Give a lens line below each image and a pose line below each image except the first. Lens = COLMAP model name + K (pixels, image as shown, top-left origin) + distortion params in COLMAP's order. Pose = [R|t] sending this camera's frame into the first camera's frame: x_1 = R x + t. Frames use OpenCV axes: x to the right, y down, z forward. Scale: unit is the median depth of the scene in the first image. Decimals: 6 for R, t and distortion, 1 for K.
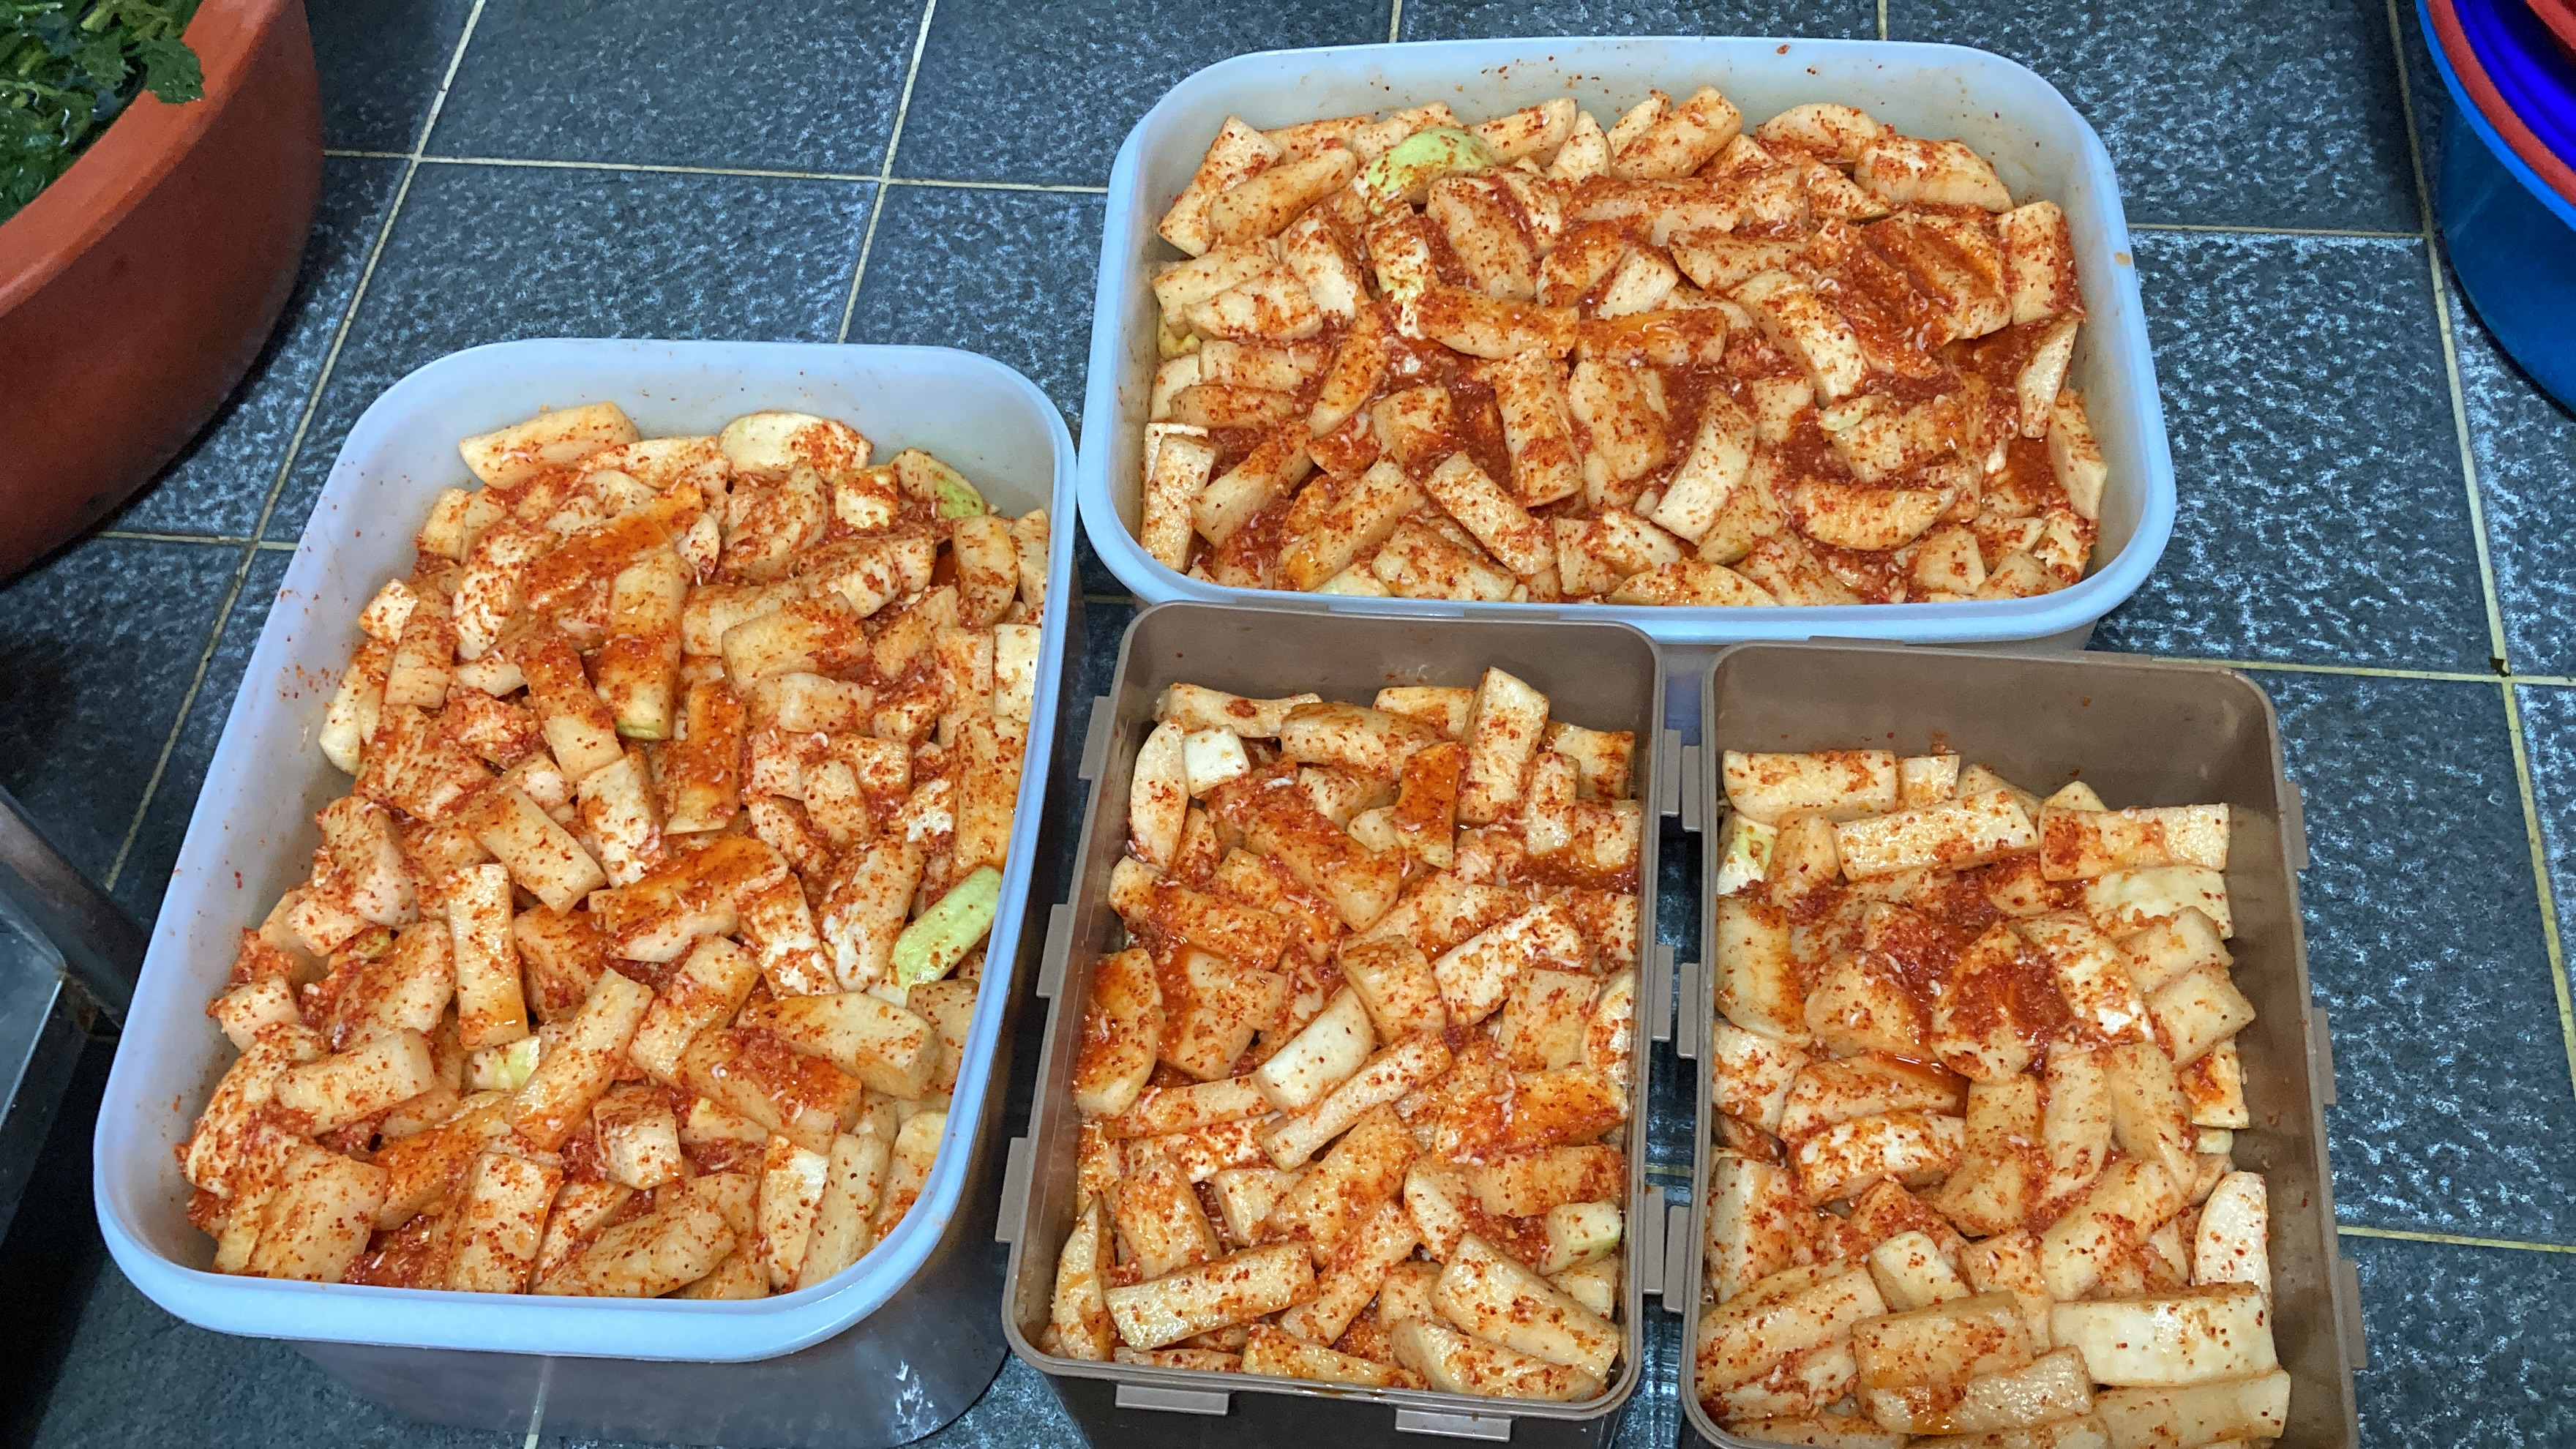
lens RADIAL K [[2375.9, 0, 1271.5], [0, 2375.9, 727.1], [0, 0, 1]] dist [0.112302, -0.278282]
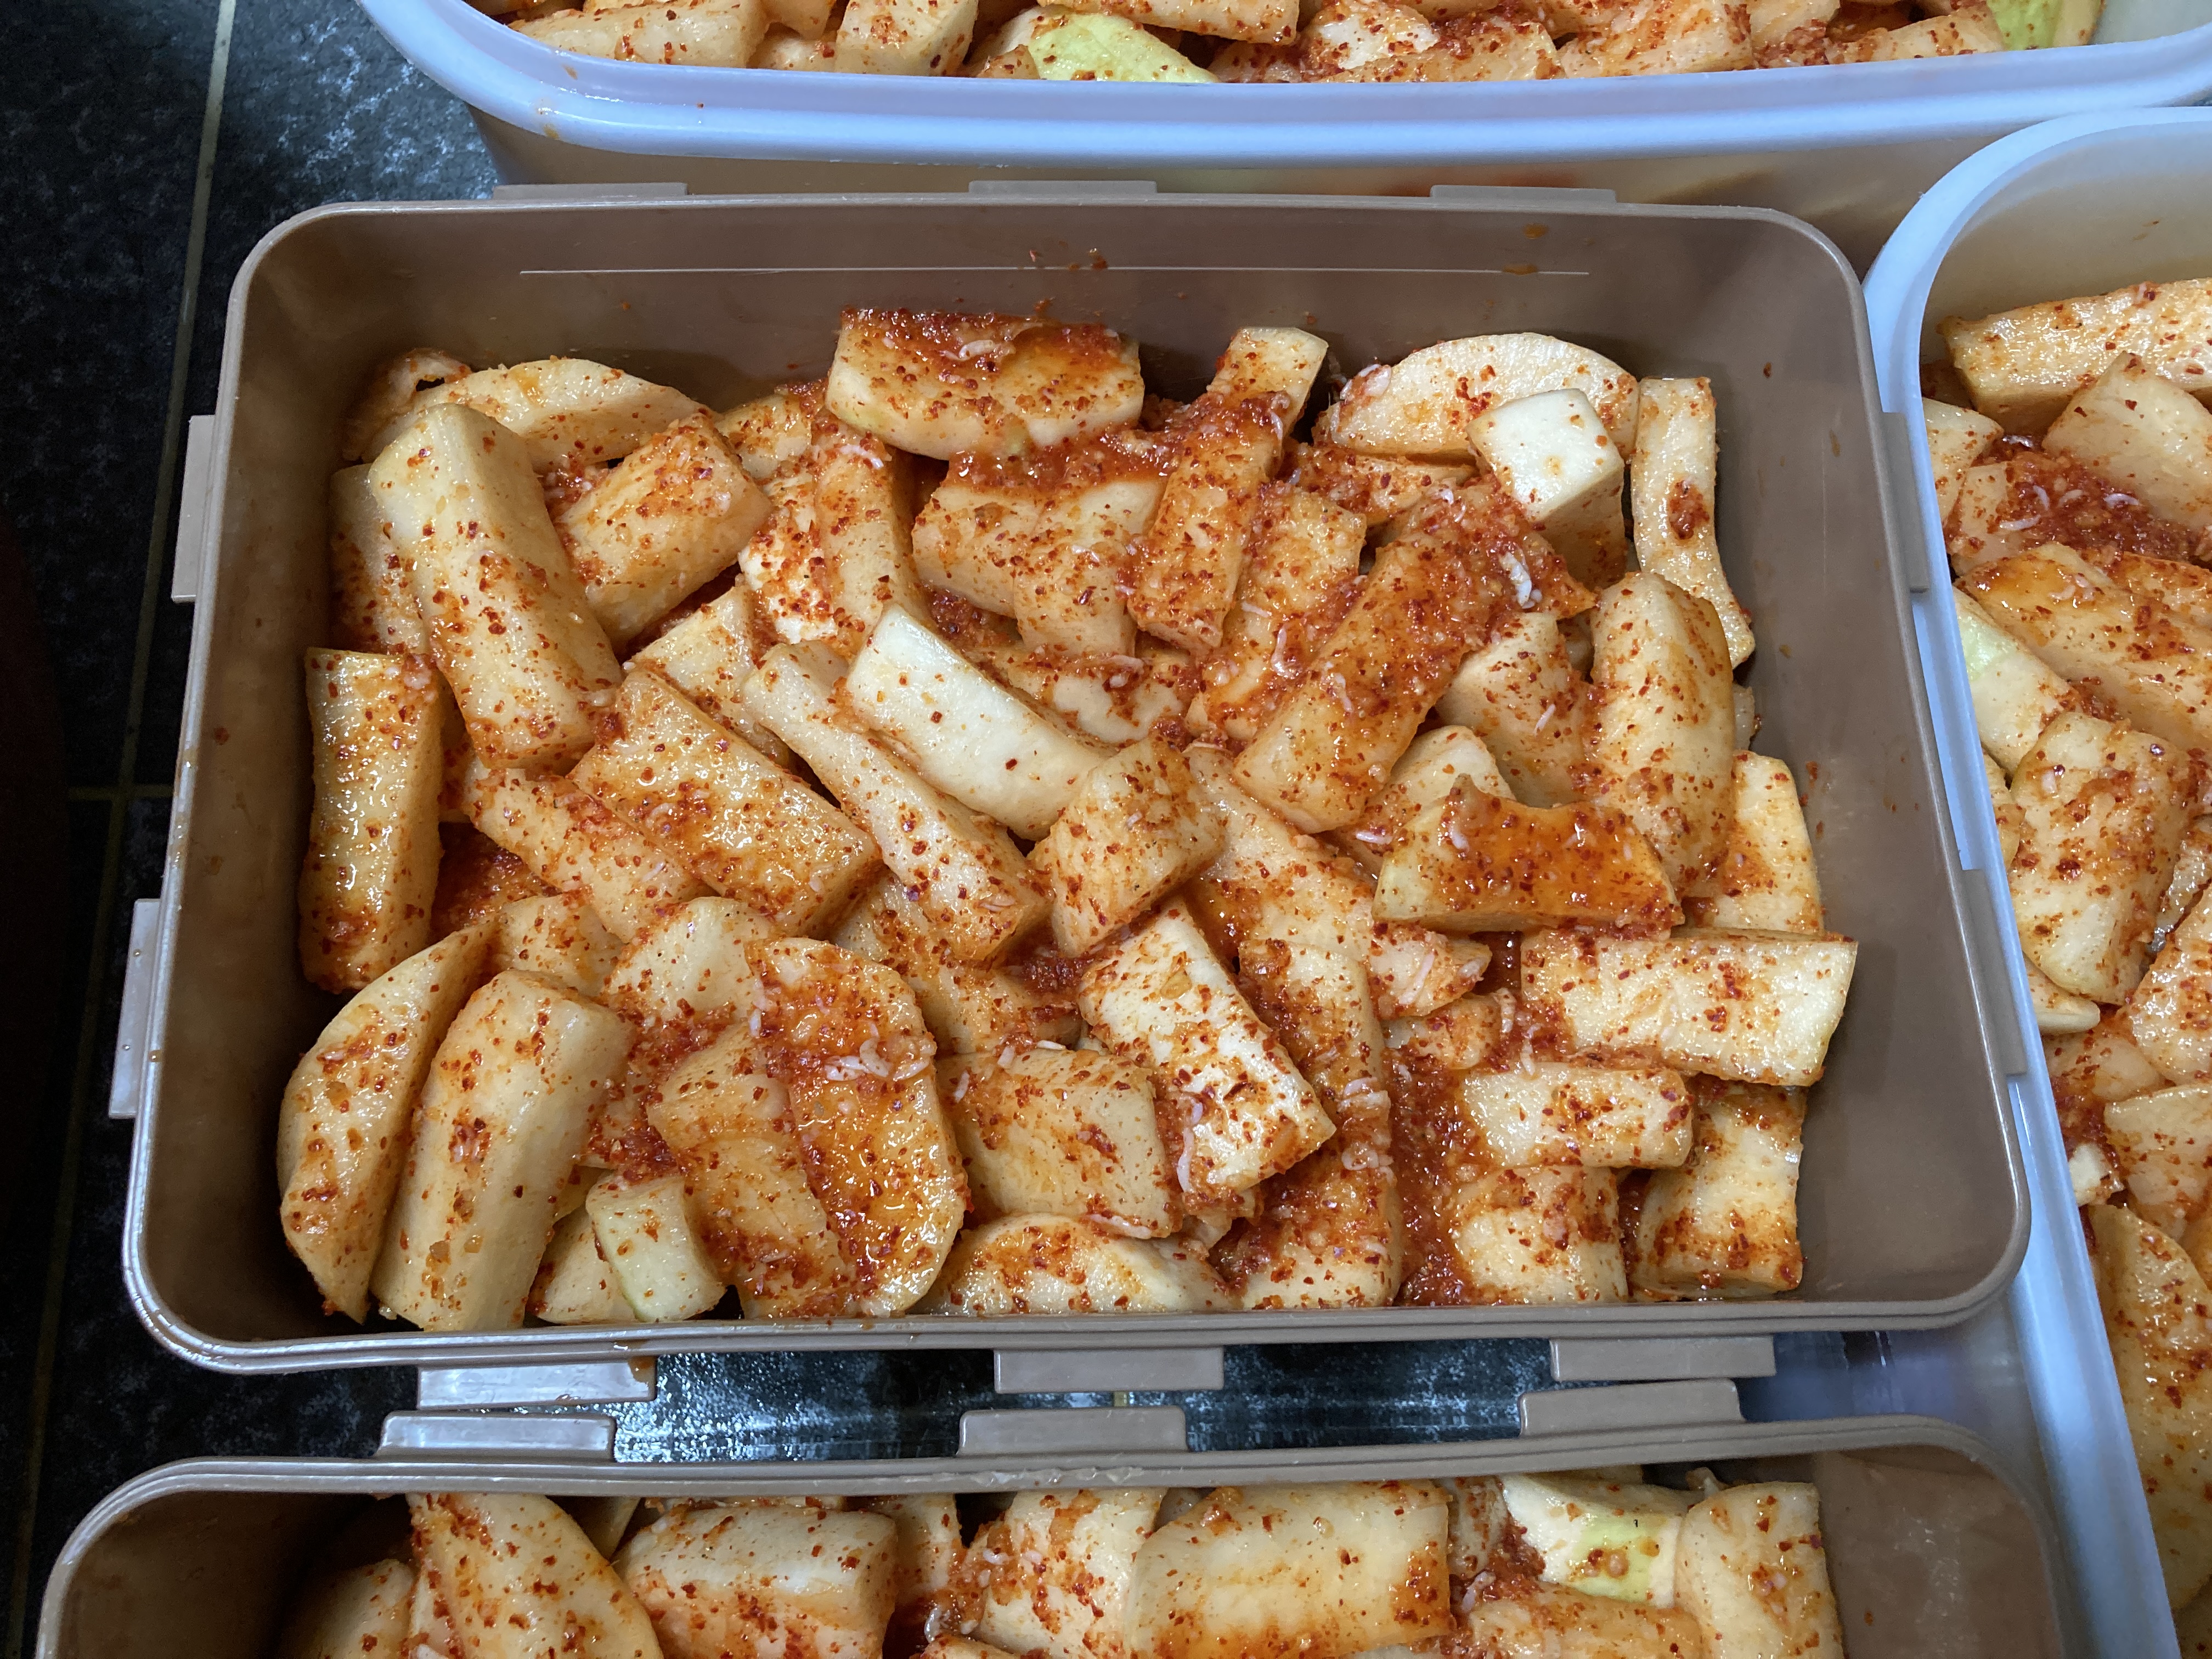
lens RADIAL K [[1819.2, 0, 1089.8], [0, 1819.2, 806.7], [0, 0, 1]] dist [0.047283, -0.069288]
pose [[0.140305, 0.966060, -0.216895, 0.110050], [-0.869816, 0.224917, 0.439126, -0.051820], [0.473005, 0.127047, 0.871851, 0.553155]]
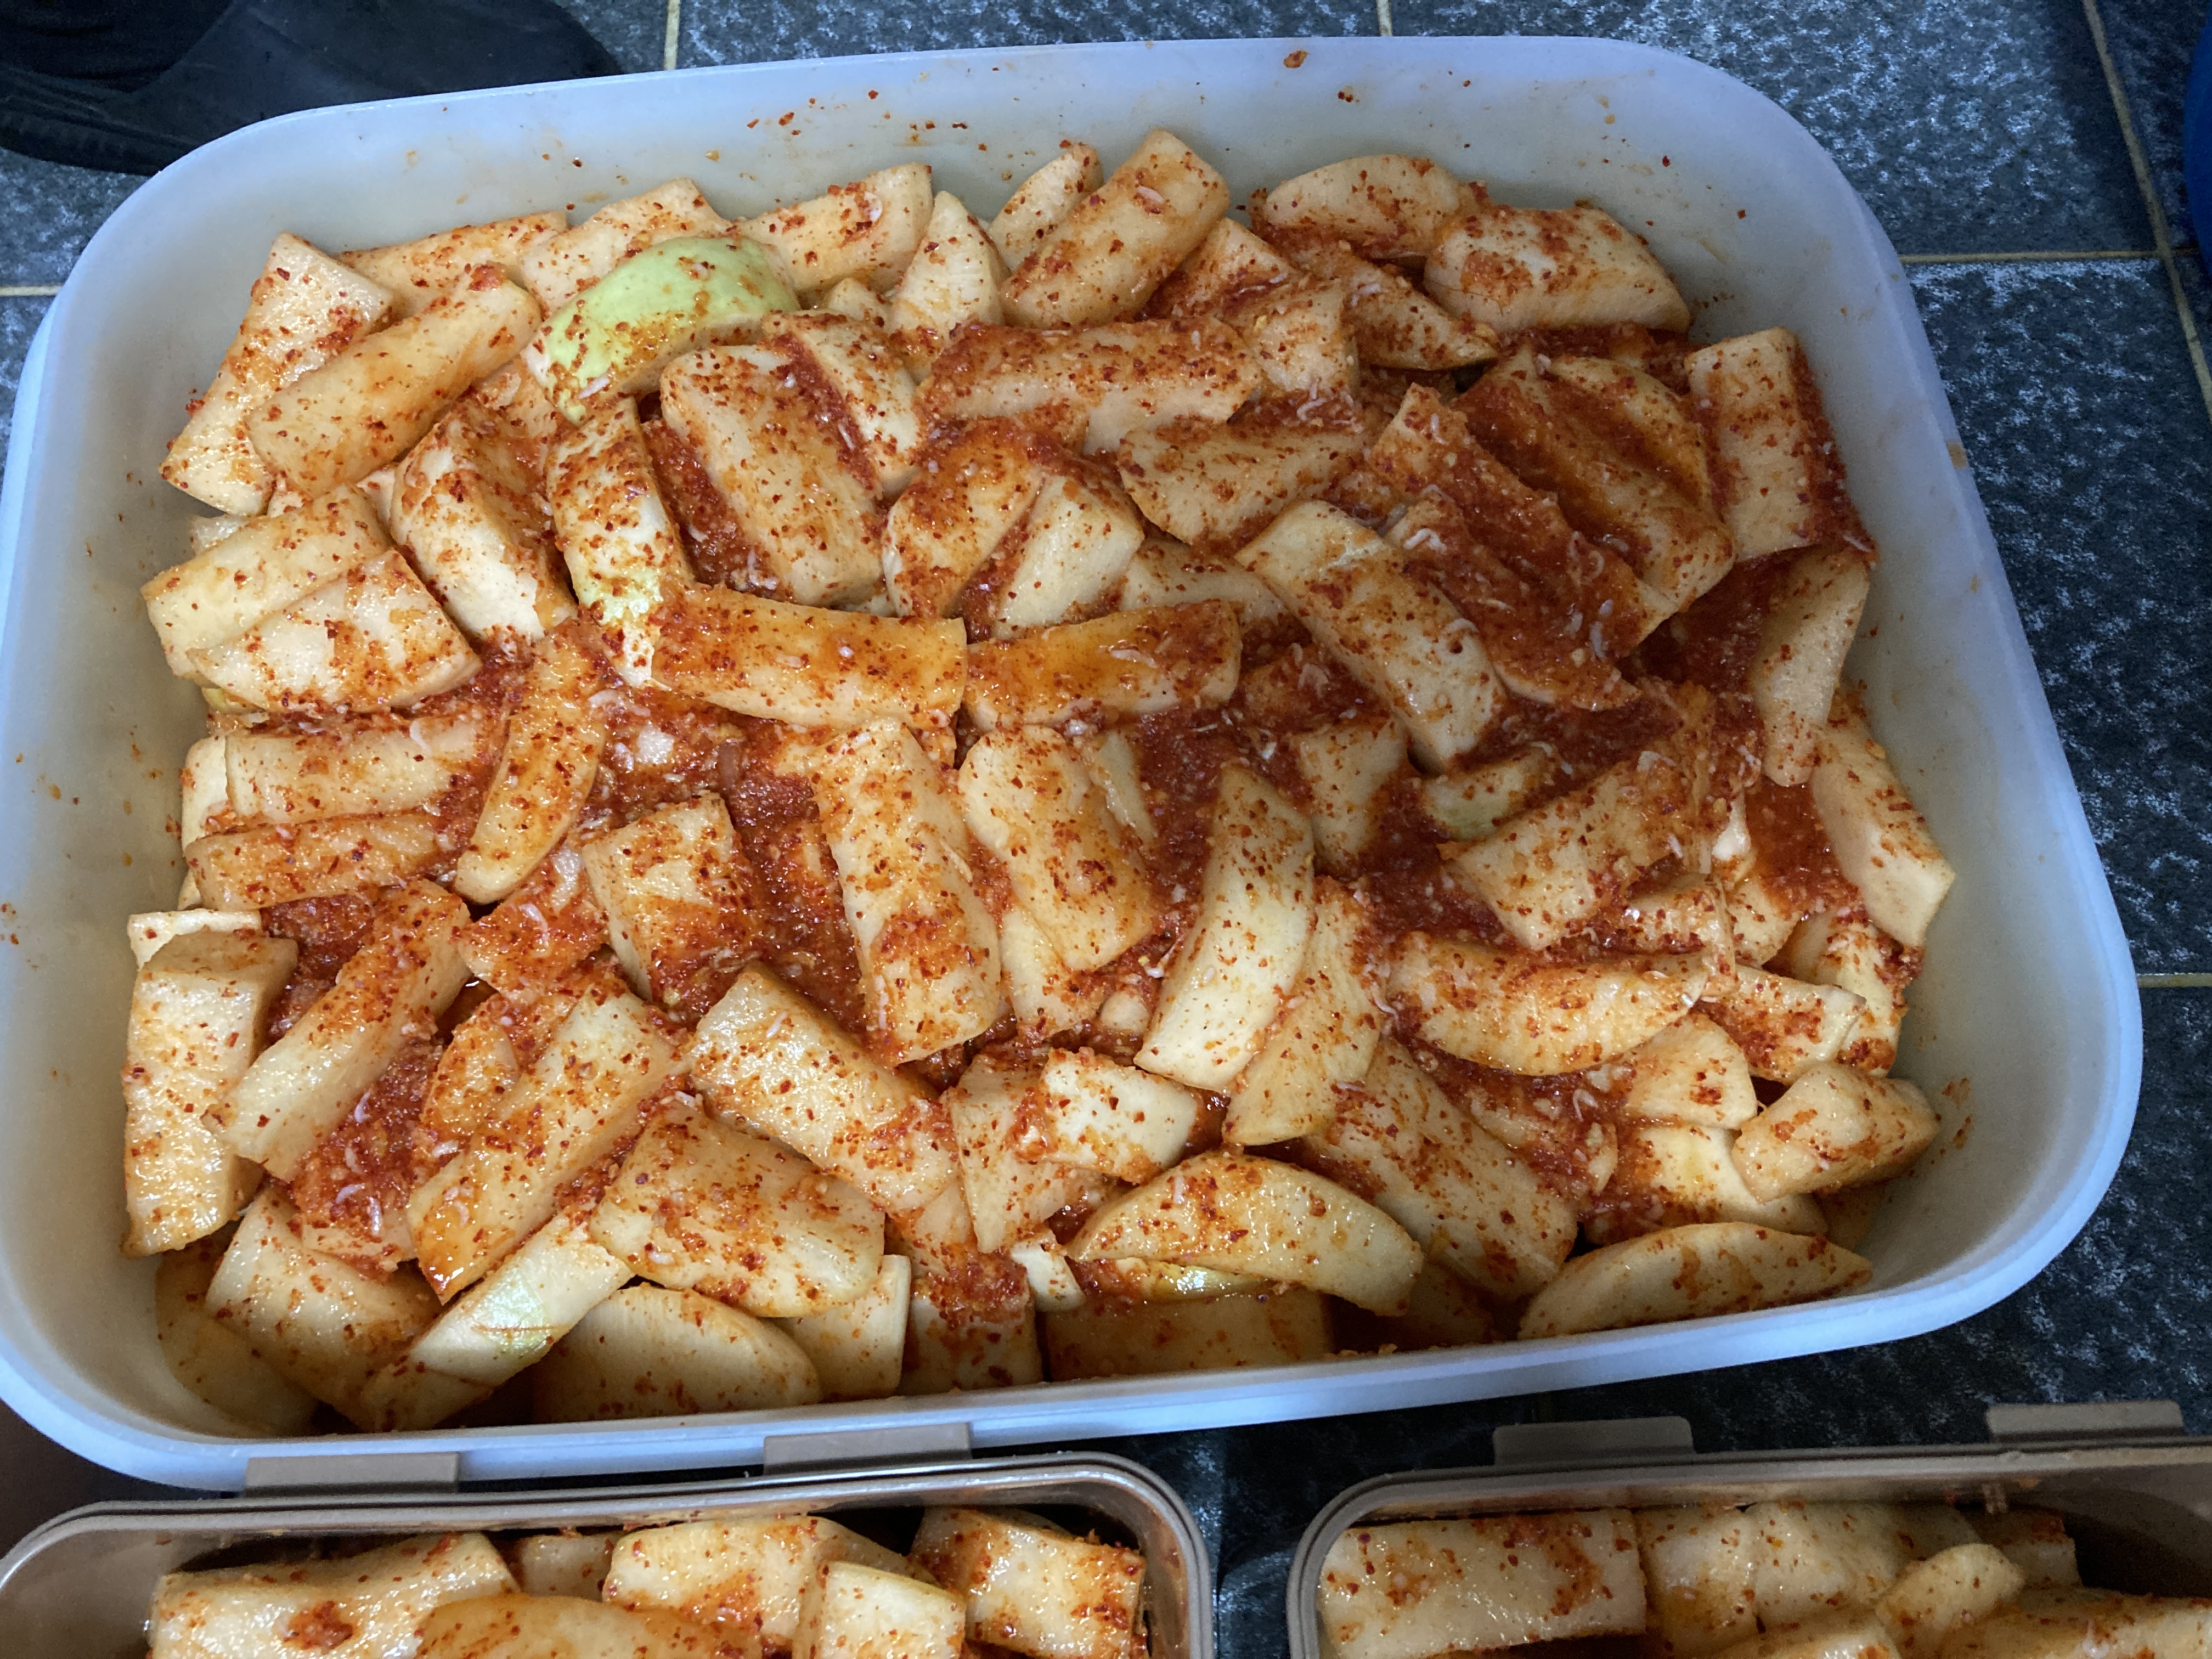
lens RADIAL K [[1819.2, 0, 1089.8], [0, 1819.2, 806.7], [0, 0, 1]] dist [0.047283, -0.069288]
pose [[0.985468, -0.107097, 0.131842, 0.099370], [0.082924, 0.980739, 0.176846, -0.203264], [-0.148242, -0.163343, 0.975368, 0.603030]]
